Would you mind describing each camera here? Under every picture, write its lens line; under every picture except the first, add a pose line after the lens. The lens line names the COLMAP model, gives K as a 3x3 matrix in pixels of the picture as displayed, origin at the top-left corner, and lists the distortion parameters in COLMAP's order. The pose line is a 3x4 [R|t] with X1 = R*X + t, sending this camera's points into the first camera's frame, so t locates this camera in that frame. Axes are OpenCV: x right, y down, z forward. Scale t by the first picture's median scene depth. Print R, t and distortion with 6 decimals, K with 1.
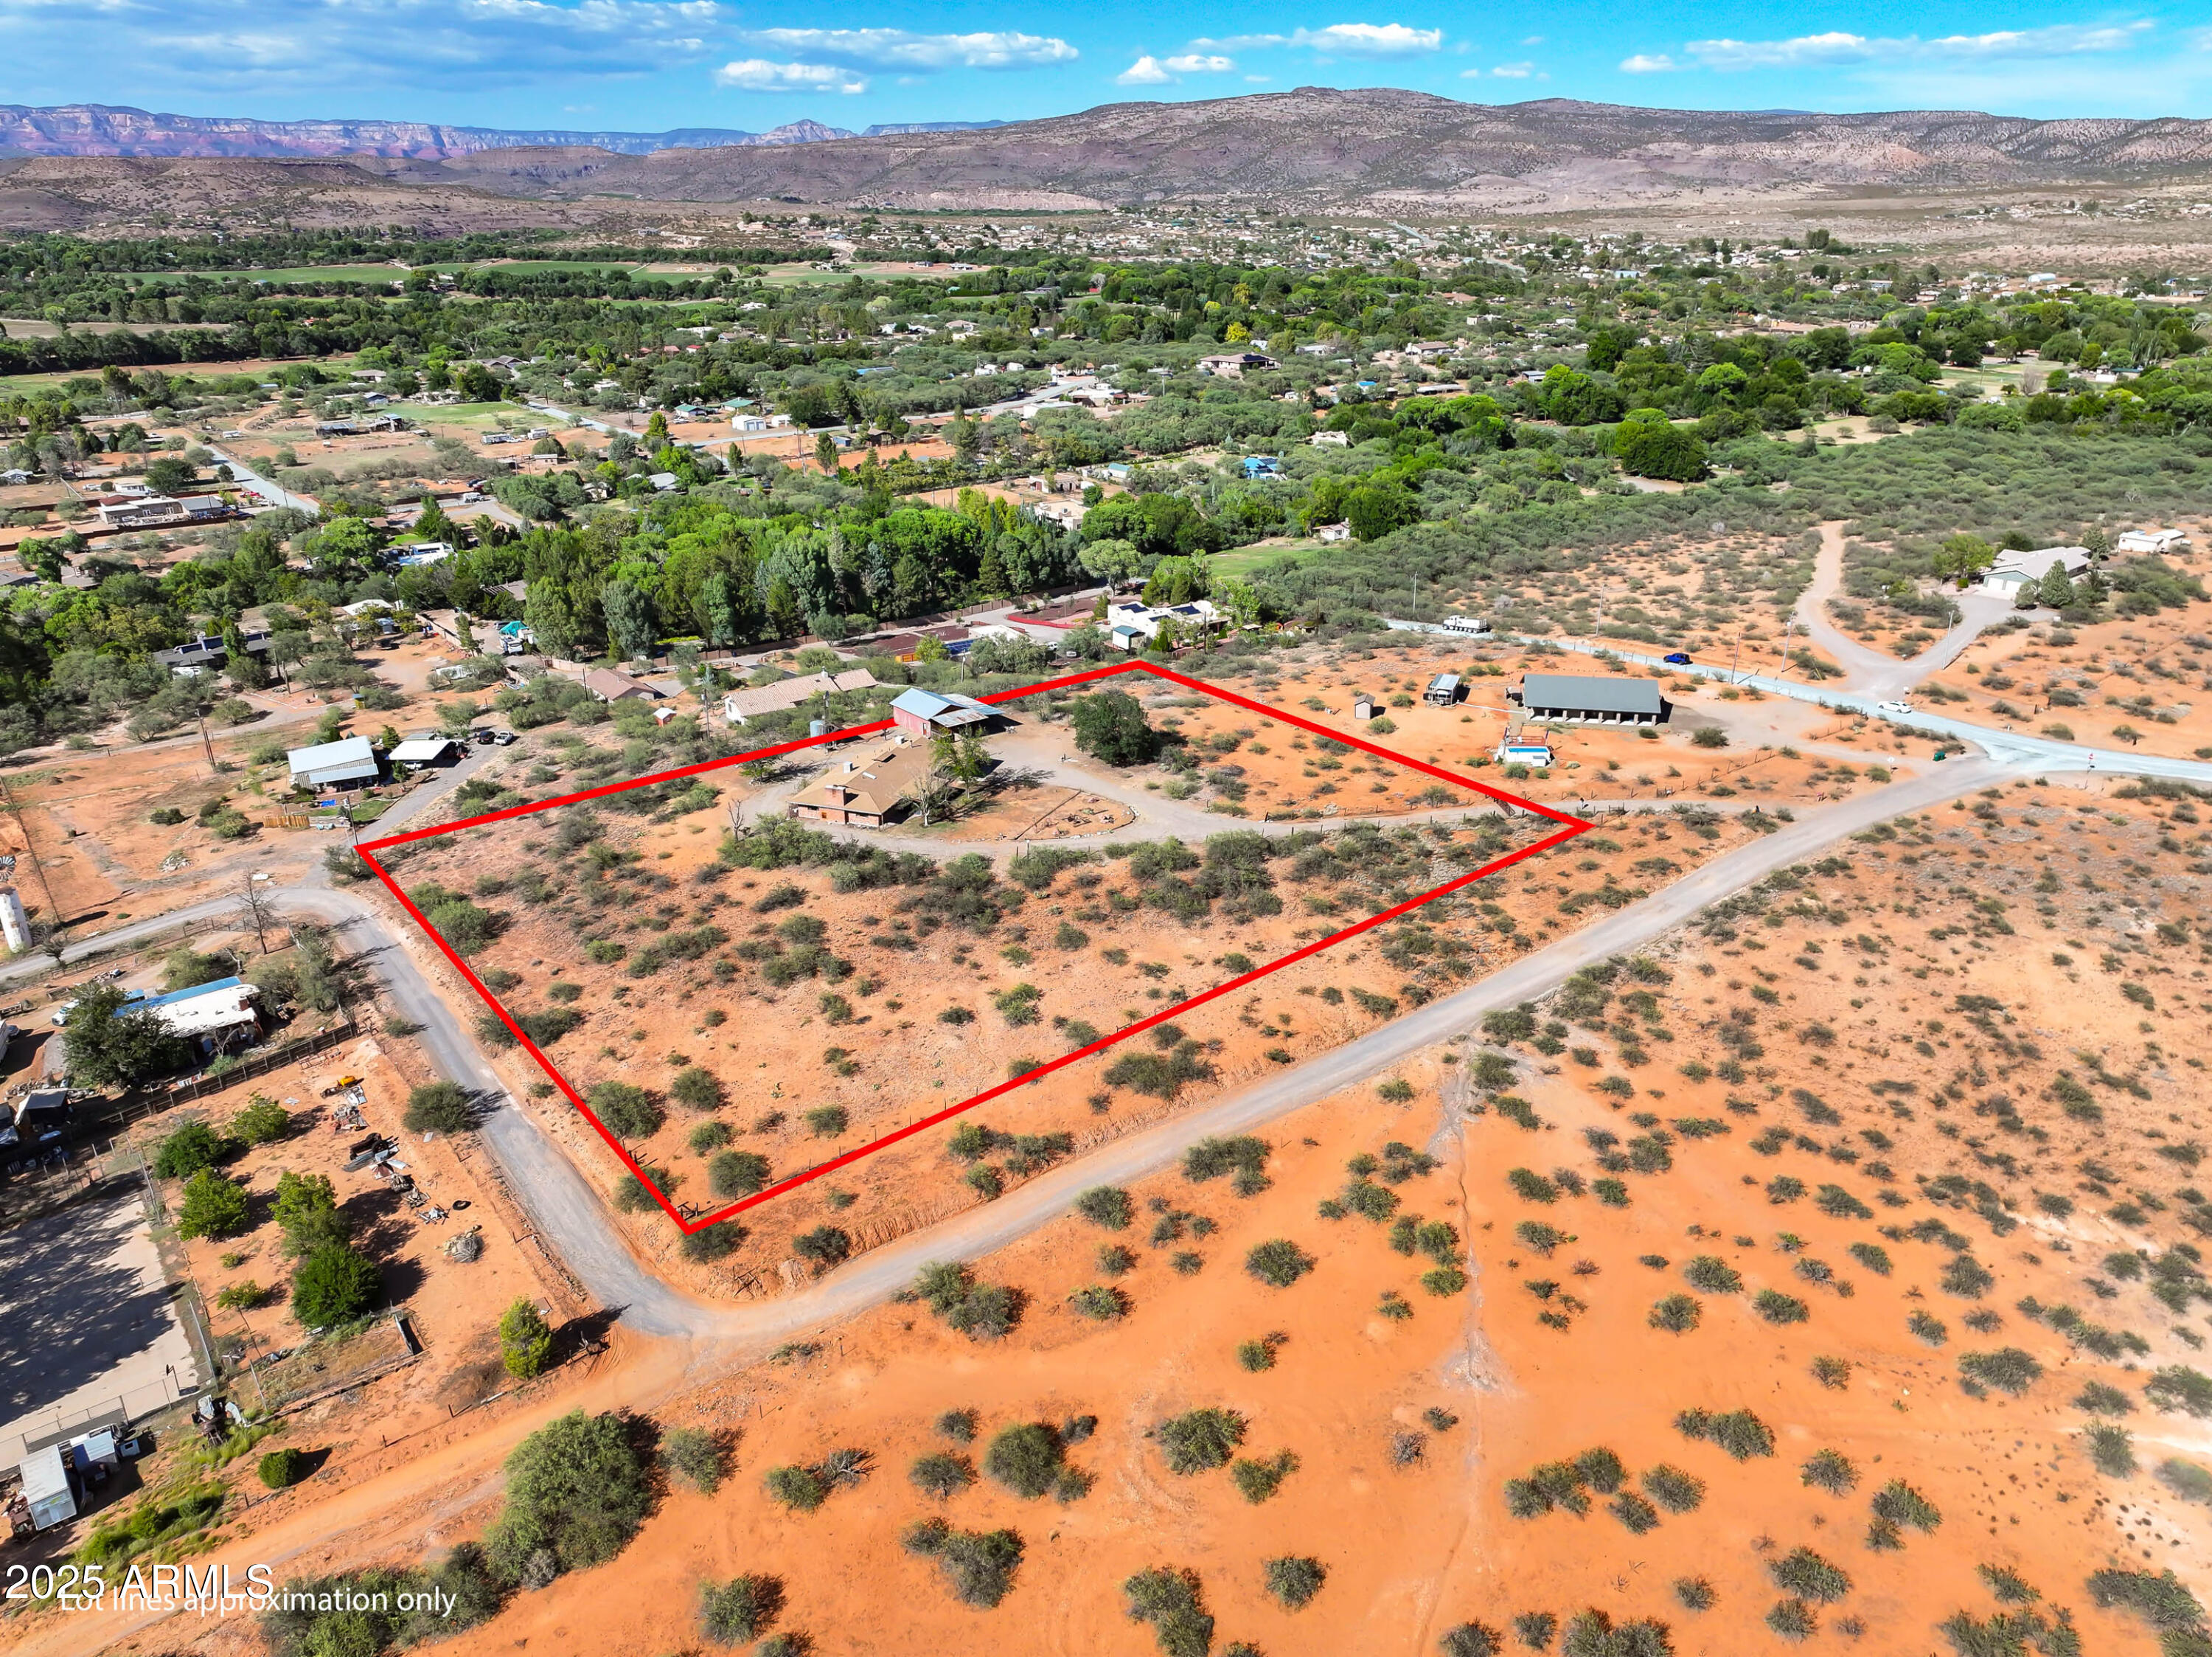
lens RADIAL K [[1522.2, 0, 1106.0], [0, 1522.2, 828.5], [0, 0, 1]] dist [0.006776, 0.003558]
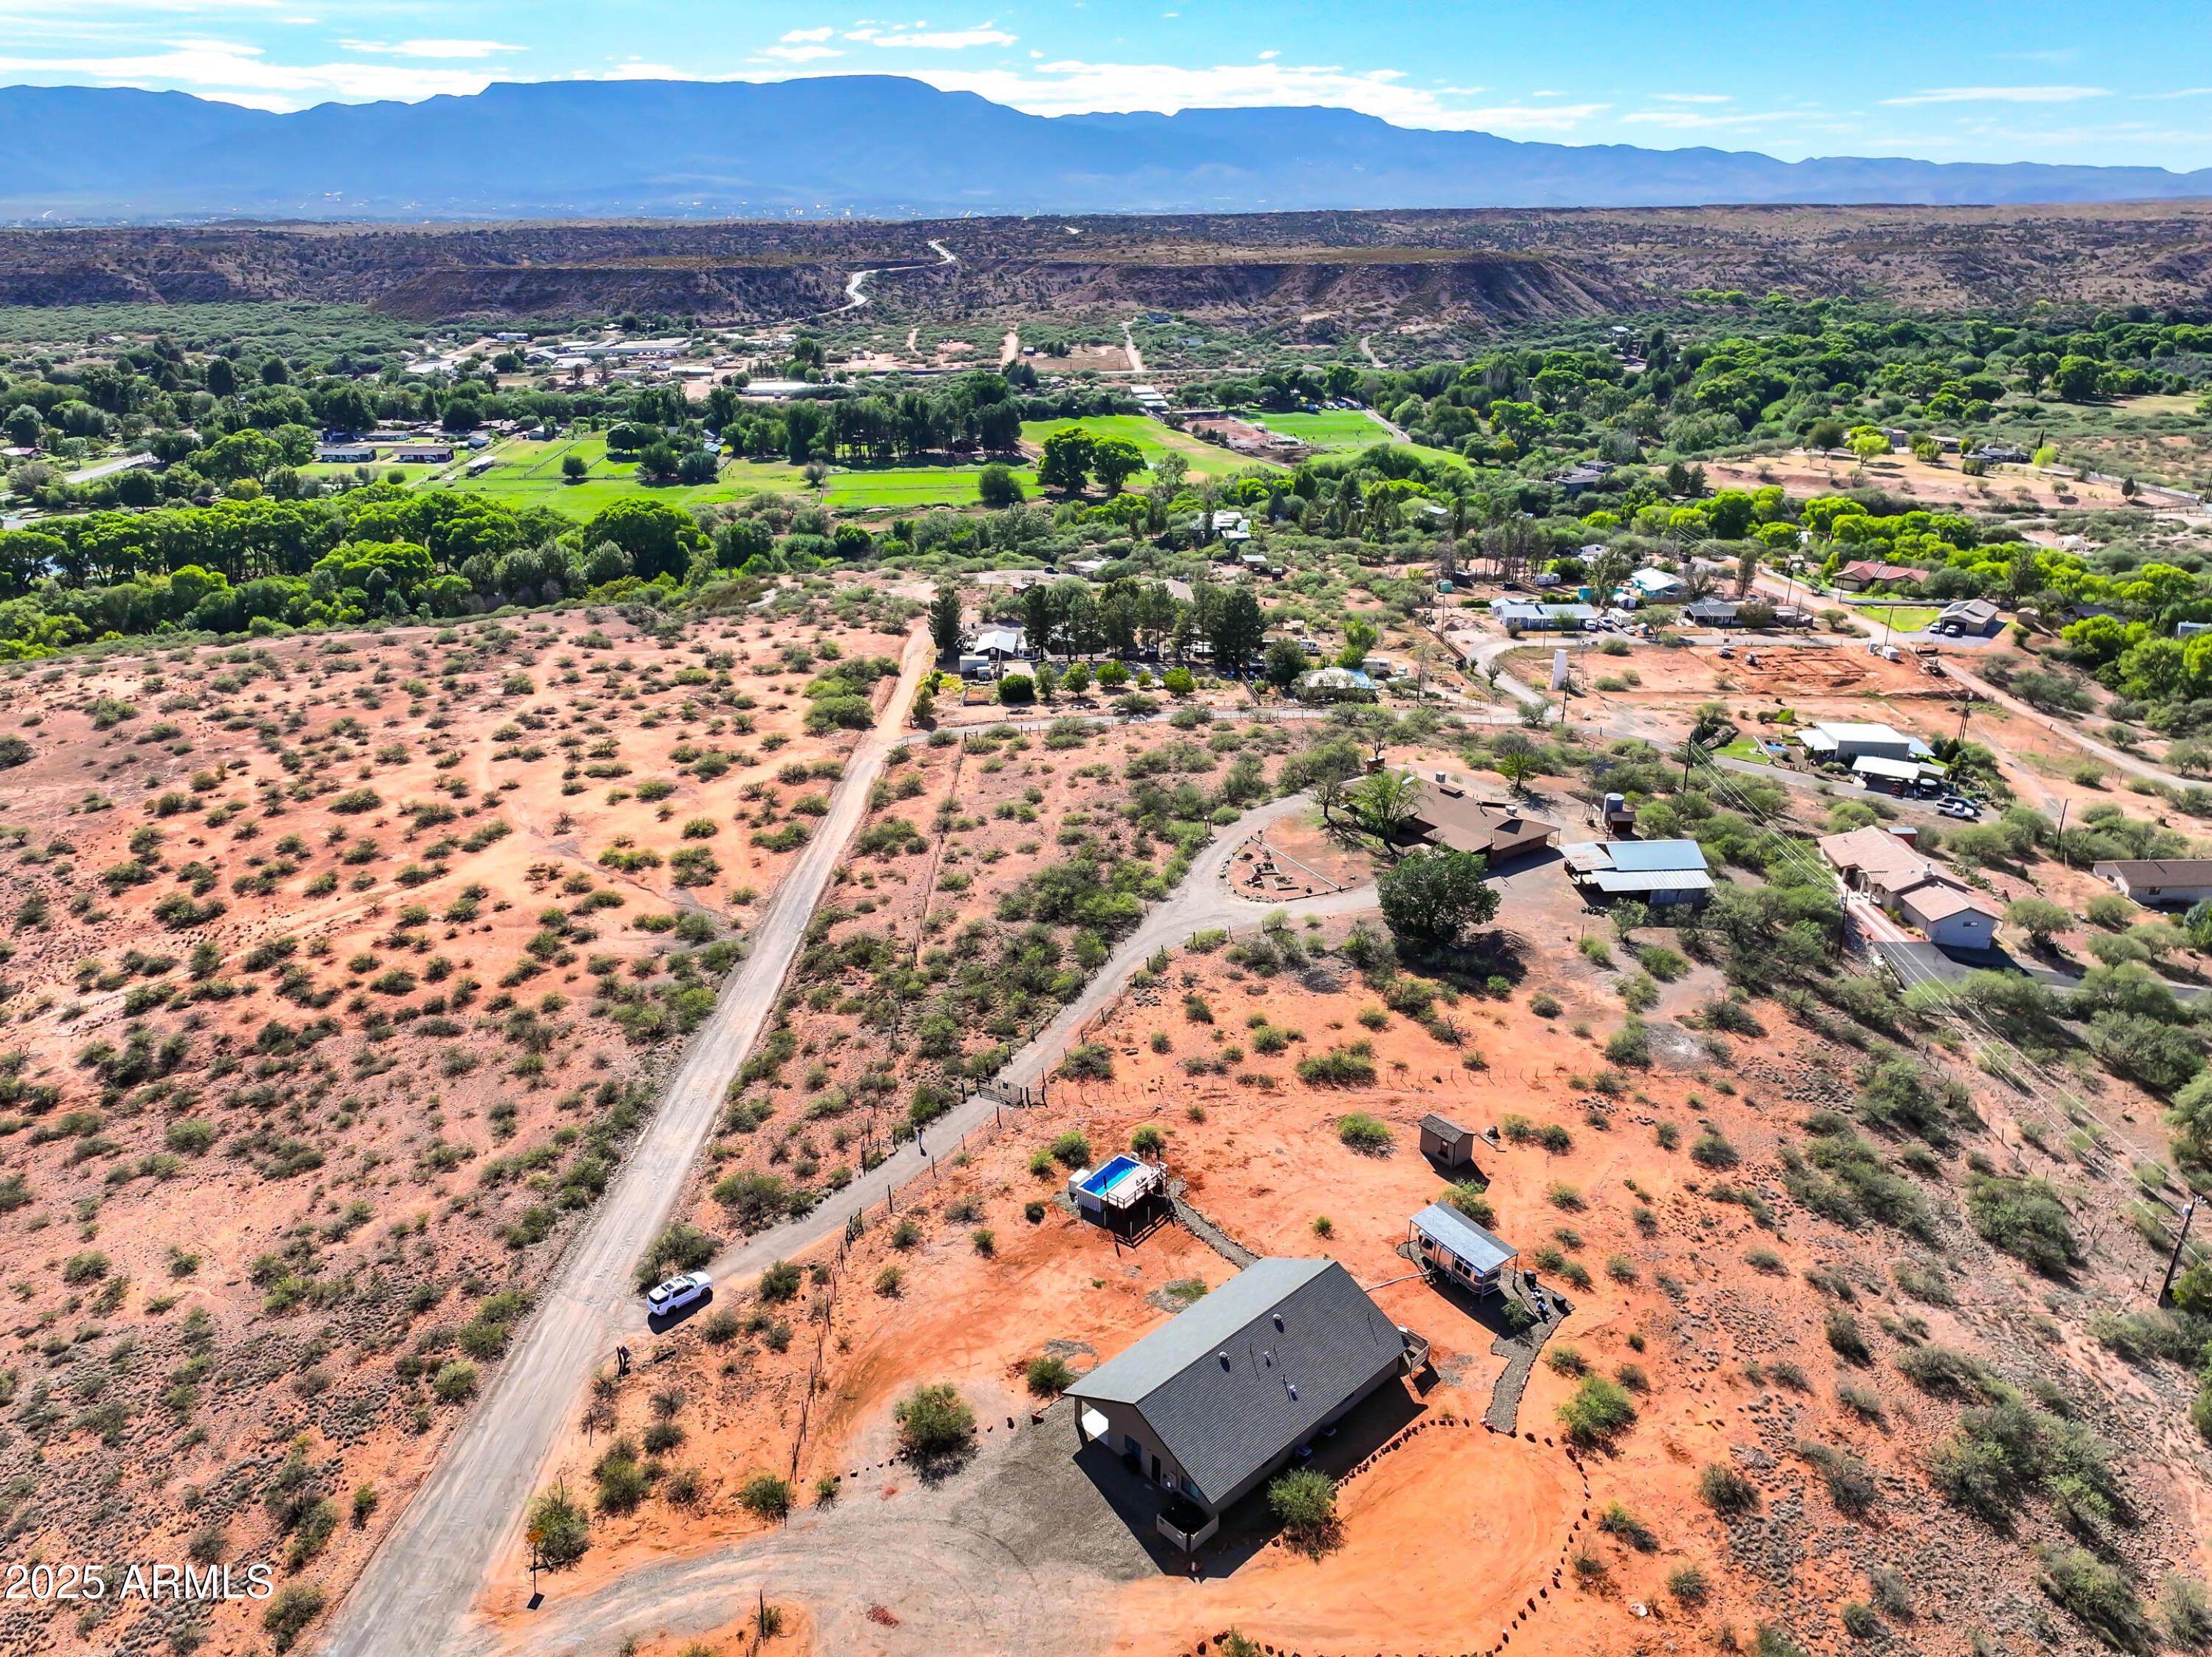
lens RADIAL K [[1551.9, 0, 1106.0], [0, 1551.9, 828.5], [0, 0, 1]] dist [-0.009616, 0.024159]
pose [[-0.574058, 0.300403, -0.761719, 0.800972], [-0.323377, 0.771472, 0.547958, -0.546706], [0.752253, 0.560882, -0.345727, 1.343371]]
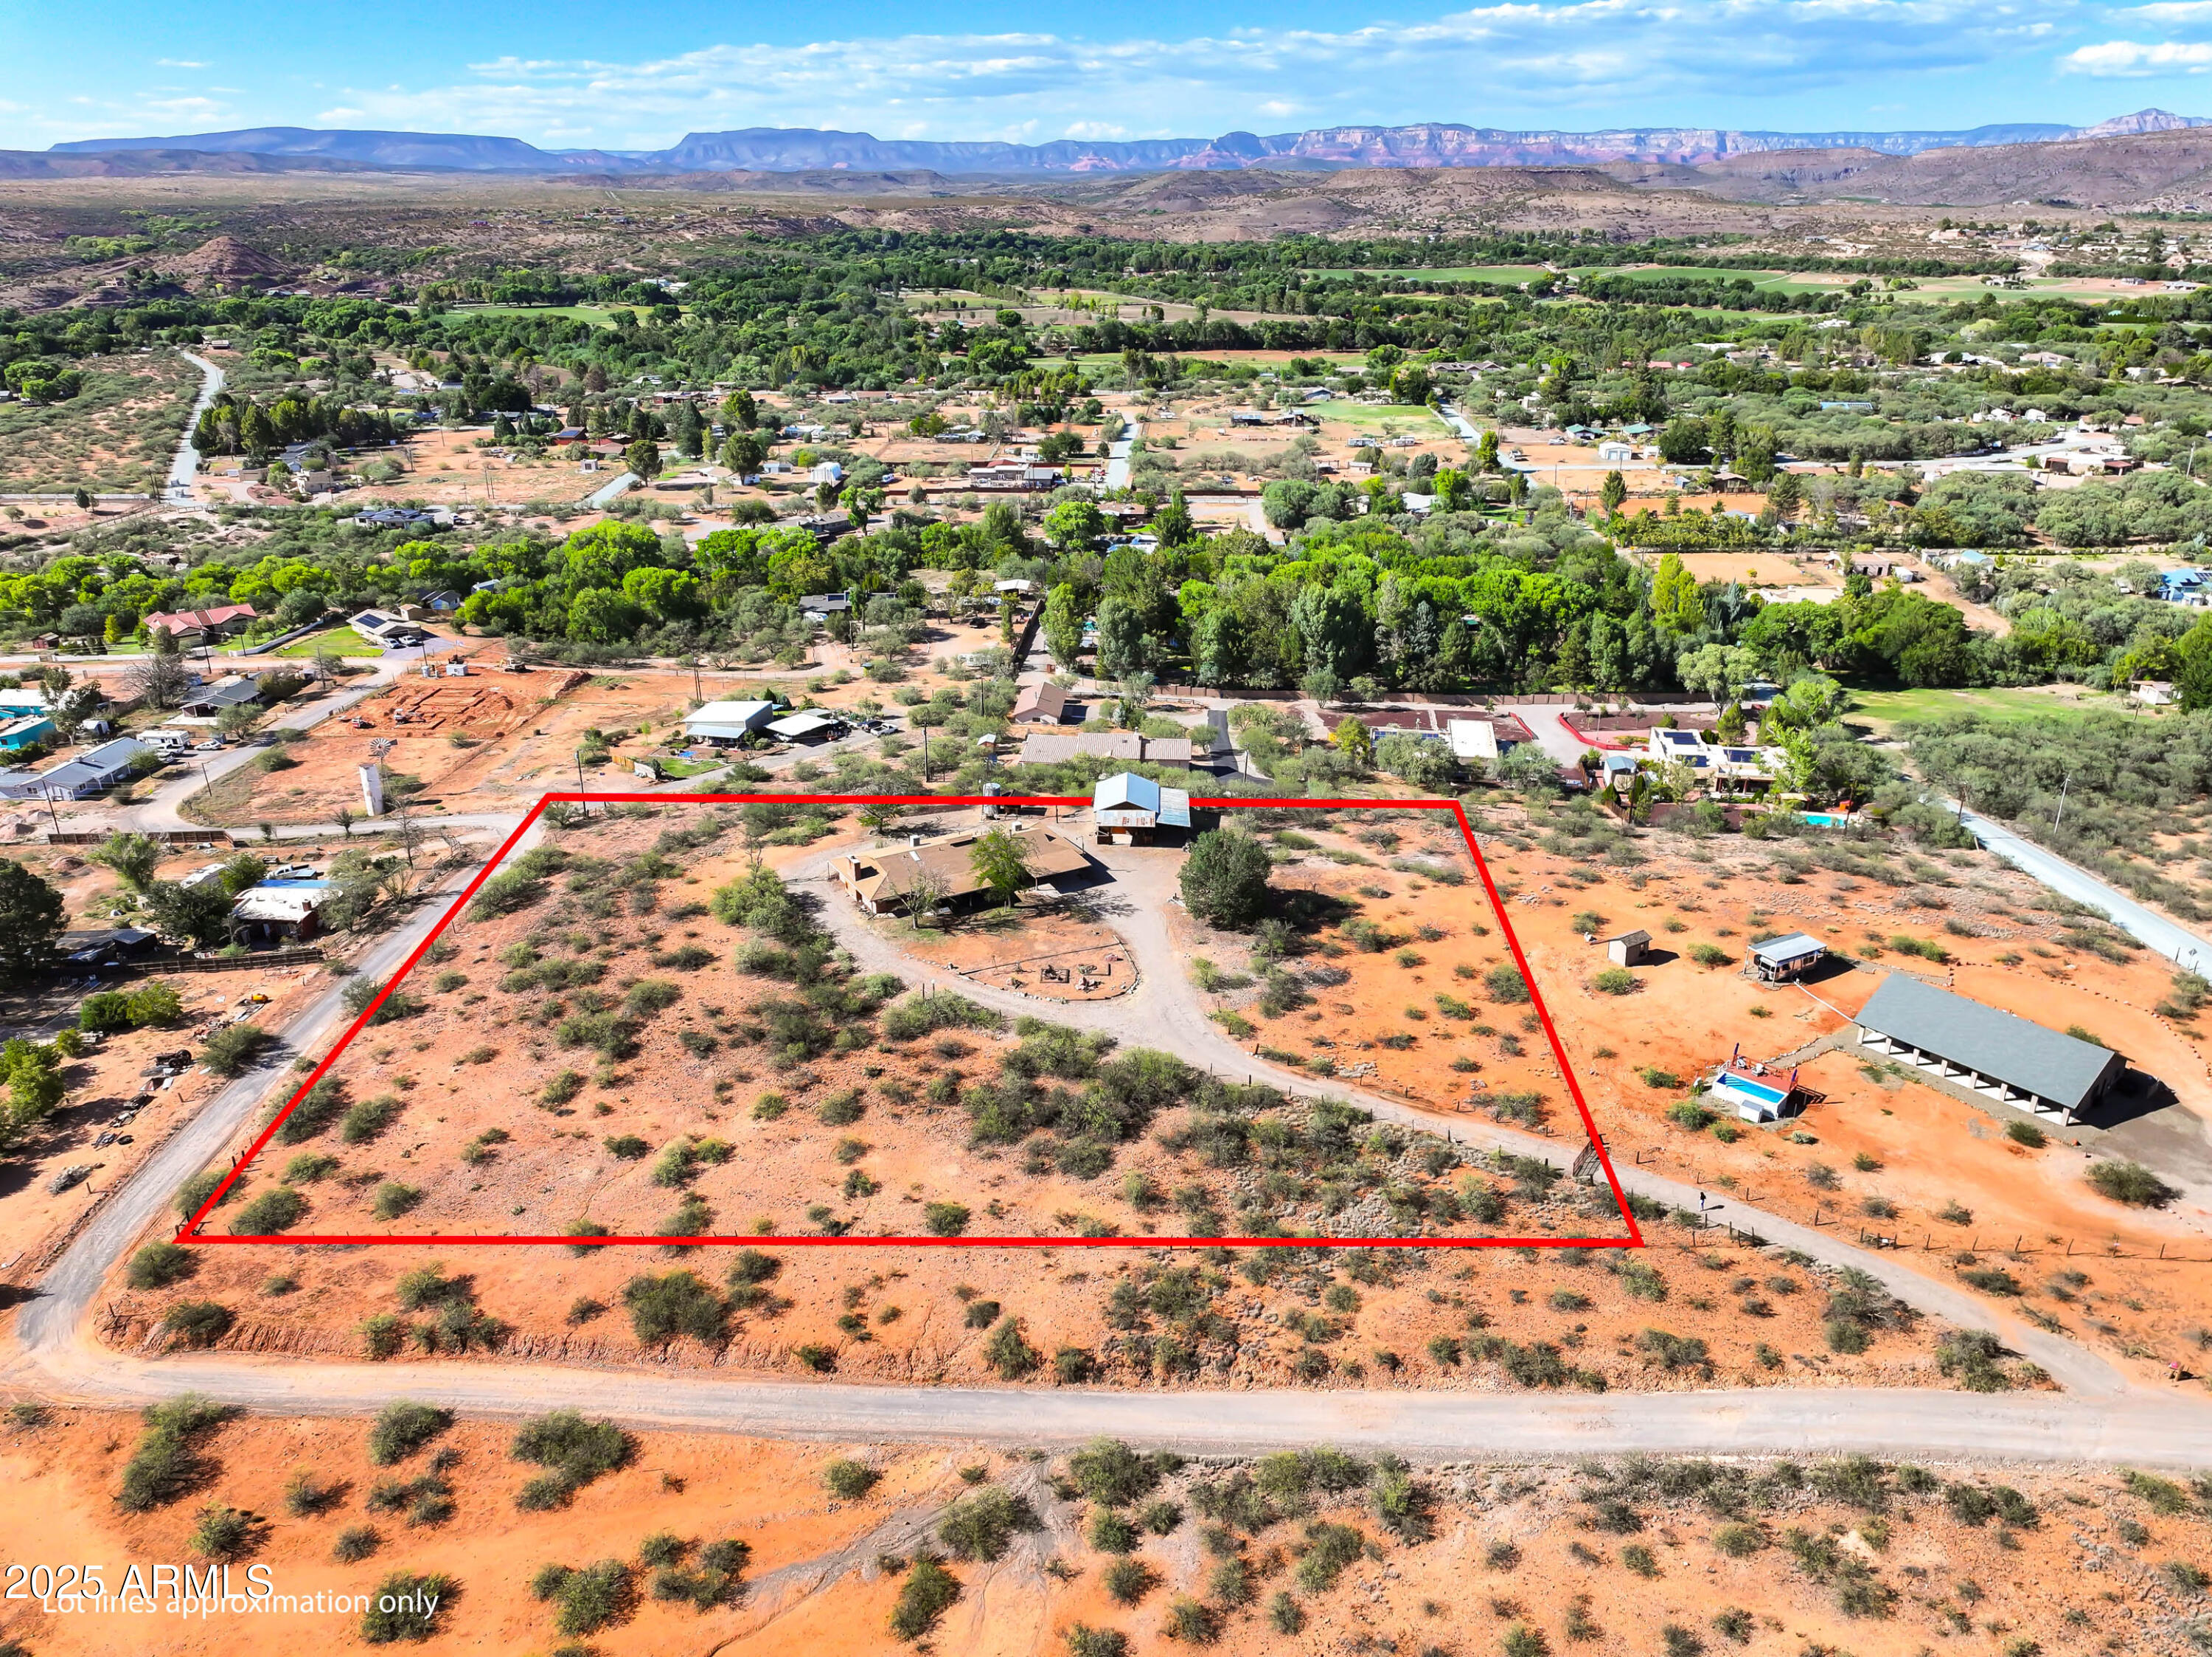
lens RADIAL K [[1551.9, 0, 1106.0], [0, 1551.9, 828.5], [0, 0, 1]] dist [-0.009616, 0.024159]
pose [[0.757293, 0.246514, -0.604763, 0.525043], [-0.251420, 0.964698, 0.078399, -0.166214], [0.602739, 0.092679, 0.792538, 0.393444]]
